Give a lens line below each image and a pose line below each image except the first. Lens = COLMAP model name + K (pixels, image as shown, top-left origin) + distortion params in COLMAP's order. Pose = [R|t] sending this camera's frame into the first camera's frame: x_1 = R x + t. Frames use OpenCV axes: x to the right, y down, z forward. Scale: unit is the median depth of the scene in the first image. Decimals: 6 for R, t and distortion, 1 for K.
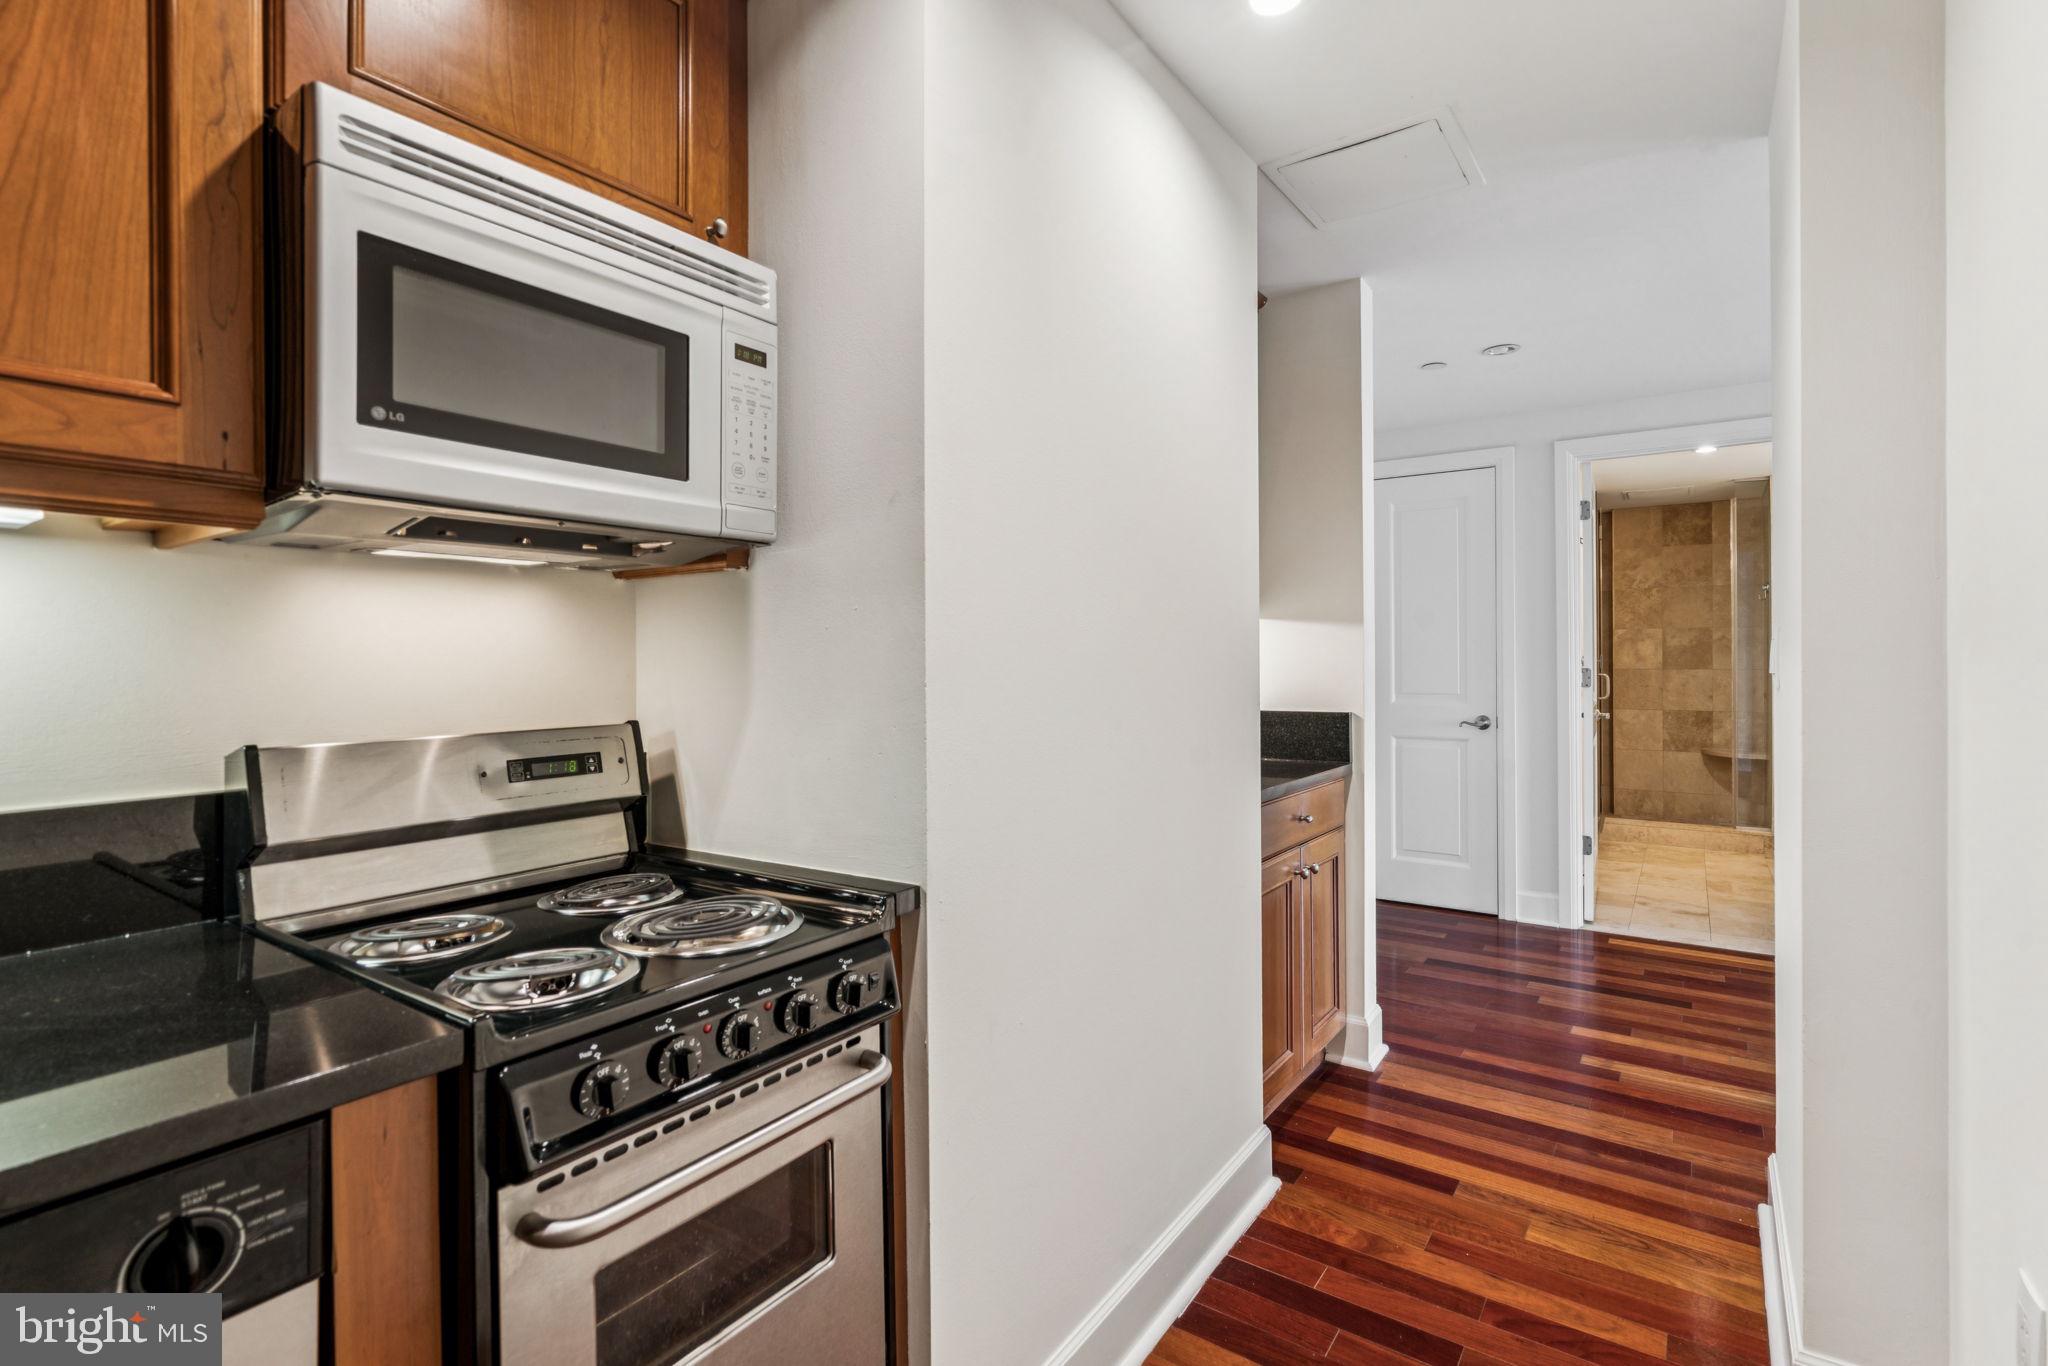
lens RADIAL K [[936.9, 0, 1029.2], [0, 936.9, 661.4], [0, 0, 1]] dist [-0.003685, -0.000300]
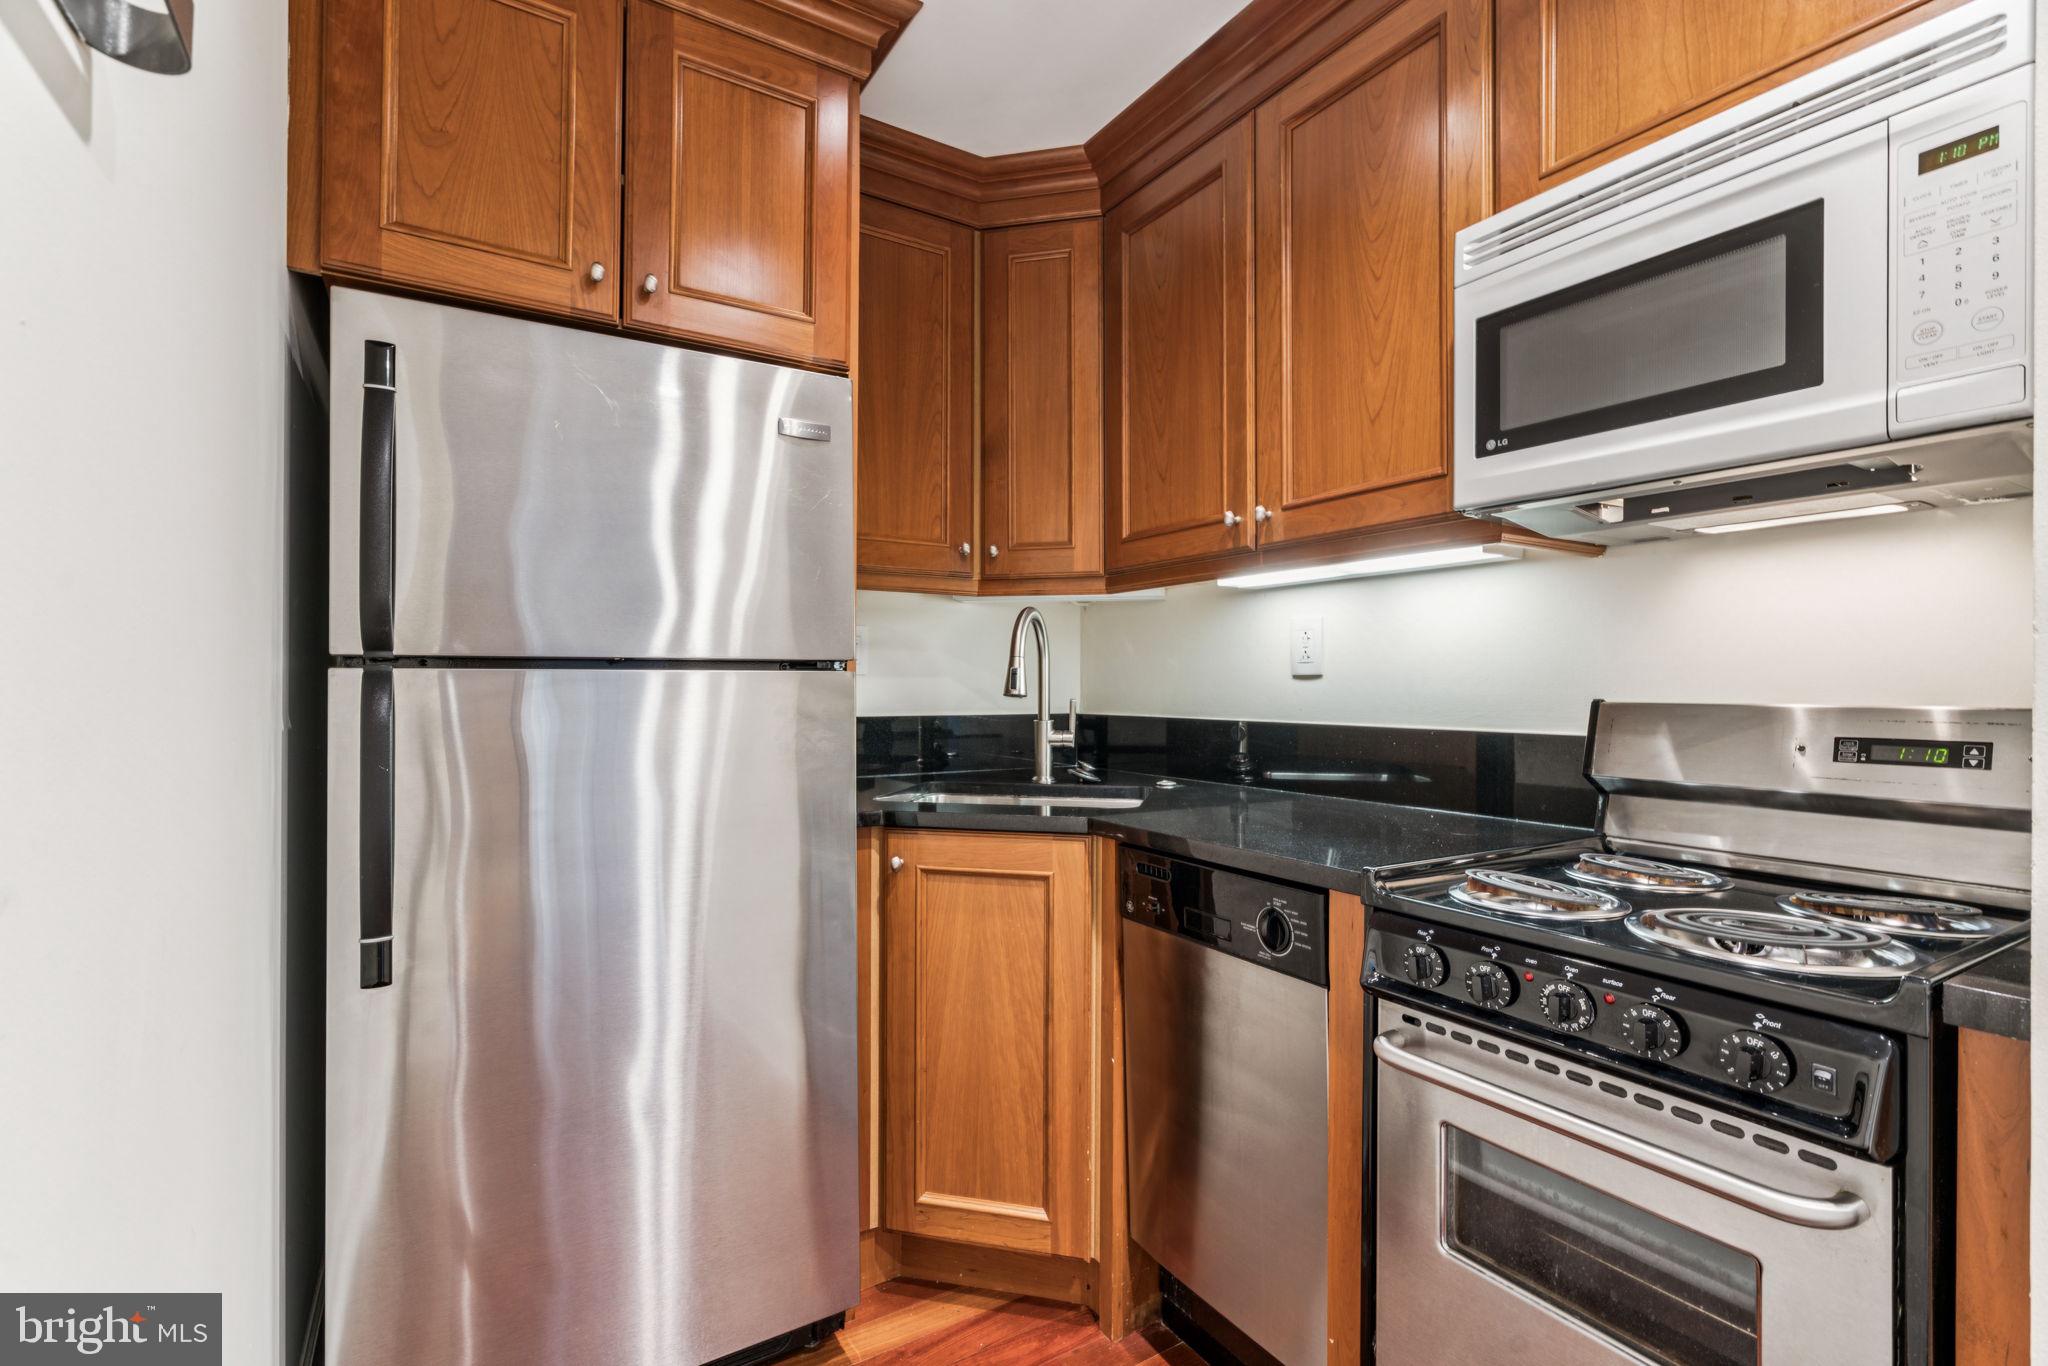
lens RADIAL K [[929.1, 0, 1013.6], [0, 929.1, 671.8], [0, 0, 1]] dist [-0.001069, 0.000028]
pose [[-0.393619, -0.004176, -0.919264, 0.673481], [0.000592, 0.999988, -0.004796, 0.056867], [0.919273, -0.002432, -0.393612, 0.746294]]
